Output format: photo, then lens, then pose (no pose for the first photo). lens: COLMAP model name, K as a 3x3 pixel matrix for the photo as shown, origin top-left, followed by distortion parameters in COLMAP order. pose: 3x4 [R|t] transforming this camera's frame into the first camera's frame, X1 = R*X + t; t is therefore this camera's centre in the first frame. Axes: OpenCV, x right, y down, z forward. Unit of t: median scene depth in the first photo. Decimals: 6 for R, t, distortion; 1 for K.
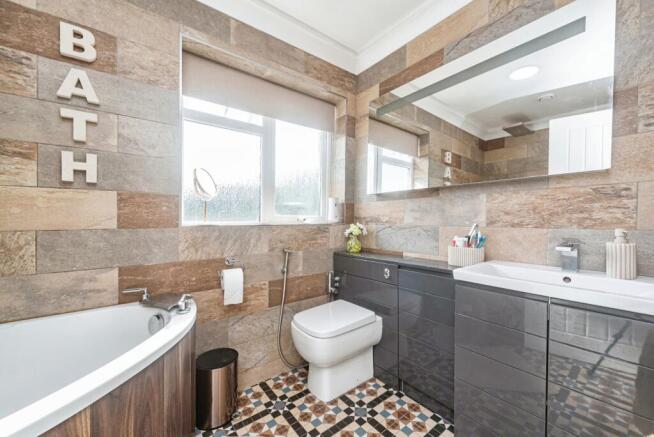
lens RADIAL K [[258.5, 0, 327.0], [0, 258.5, 221.6], [0, 0, 1]] dist [0.006759, -0.000586]
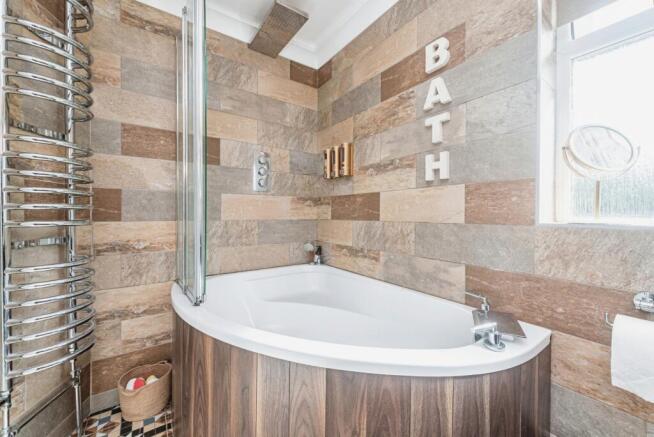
lens RADIAL K [[258.5, 0, 323.5], [0, 258.5, 210.0], [0, 0, 1]] dist [0.006759, -0.000586]
pose [[-0.047366, -0.009530, -0.998832, 0.157912], [-0.003136, 0.999951, -0.009392, -0.011713], [0.998873, 0.002688, -0.047393, 0.537000]]
